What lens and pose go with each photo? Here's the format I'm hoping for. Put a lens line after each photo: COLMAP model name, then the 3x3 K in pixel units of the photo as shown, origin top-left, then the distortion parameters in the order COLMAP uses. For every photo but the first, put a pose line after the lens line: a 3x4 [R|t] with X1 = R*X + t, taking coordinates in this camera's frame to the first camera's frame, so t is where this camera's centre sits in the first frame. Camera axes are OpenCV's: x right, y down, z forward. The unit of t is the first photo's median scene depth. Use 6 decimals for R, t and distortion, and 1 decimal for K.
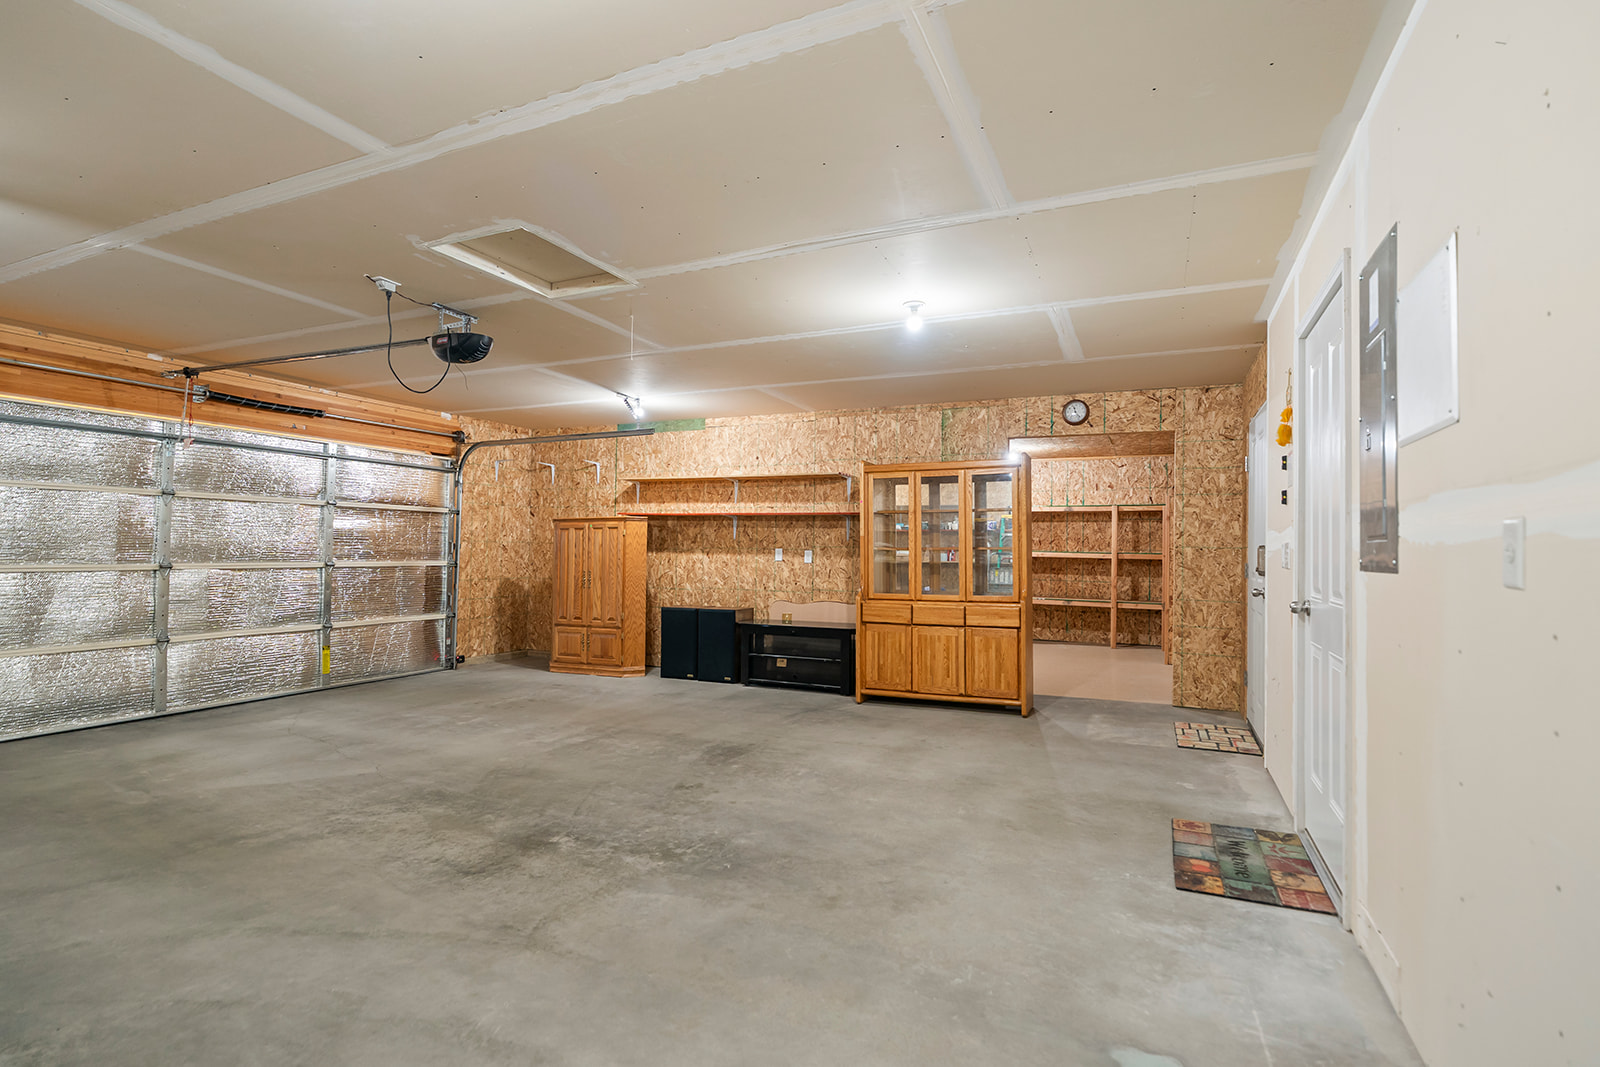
lens RADIAL K [[749.2, 0, 804.6], [0, 749.2, 549.6], [0, 0, 1]] dist [0.003448, -0.004429]
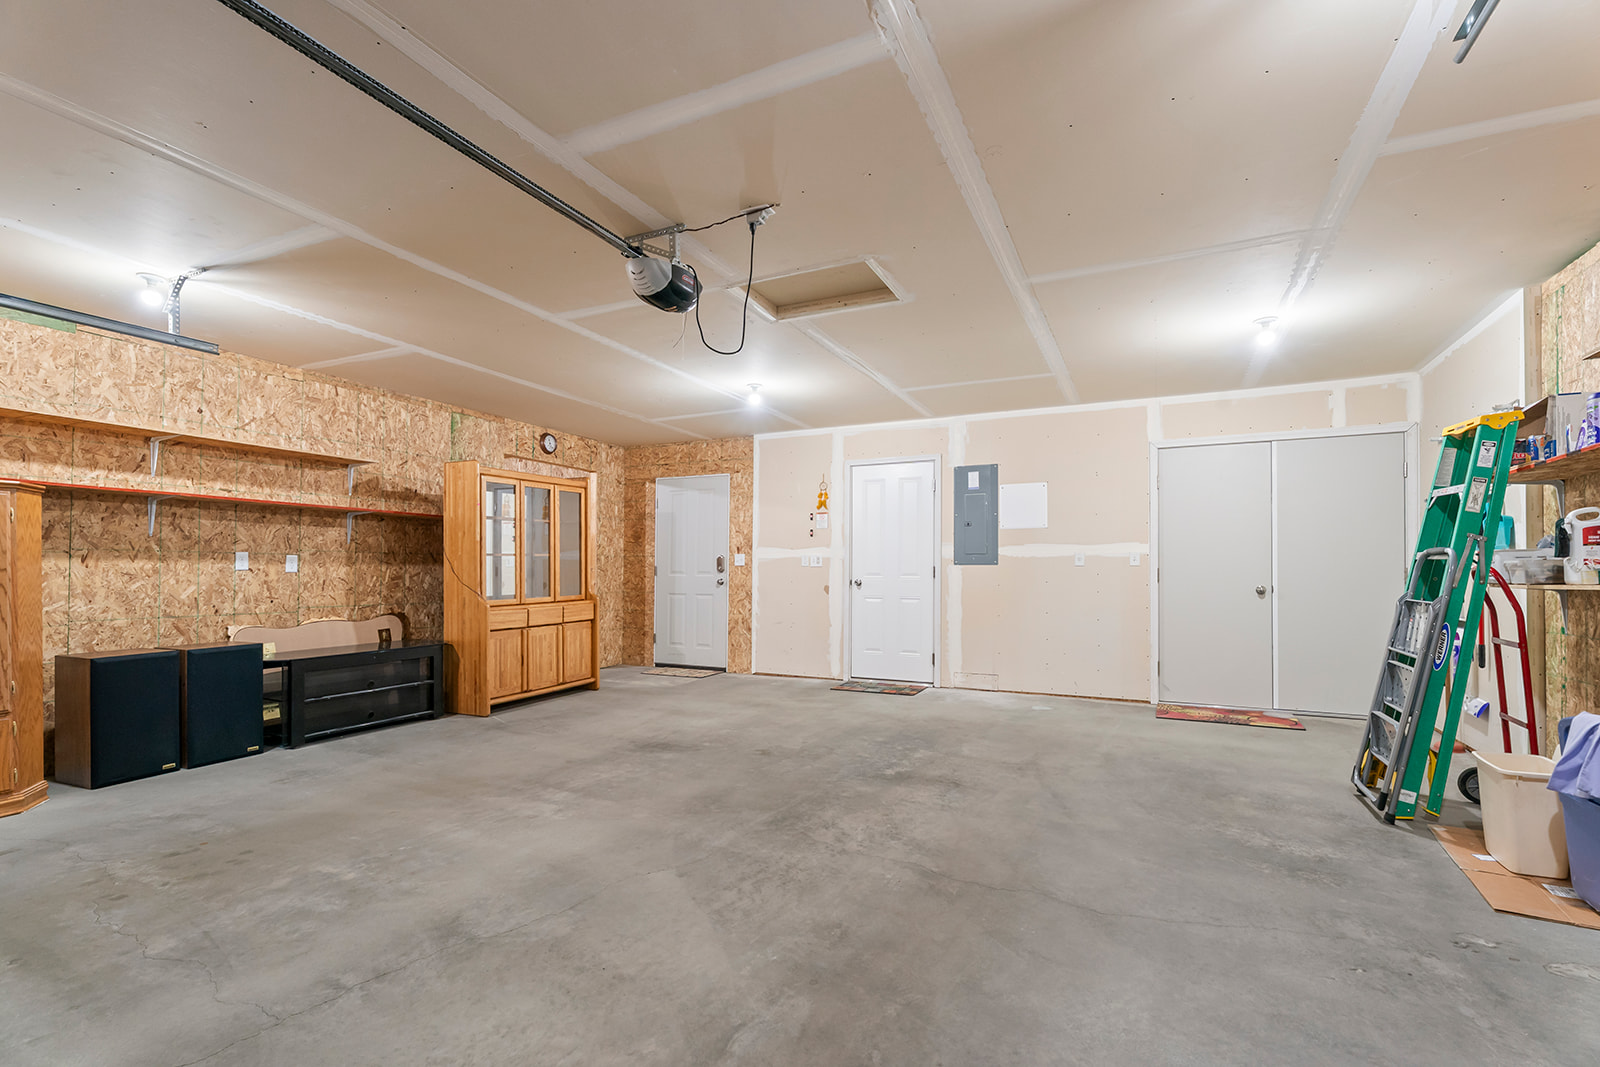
lens RADIAL K [[758.0, 0, 764.7], [0, 758.0, 580.8], [0, 0, 1]] dist [0.000664, 0.000137]
pose [[0.038238, -0.026231, 0.998924, -1.116024], [-0.004596, 0.999640, 0.026426, 0.006993], [-0.999258, -0.005601, 0.038103, 0.780135]]
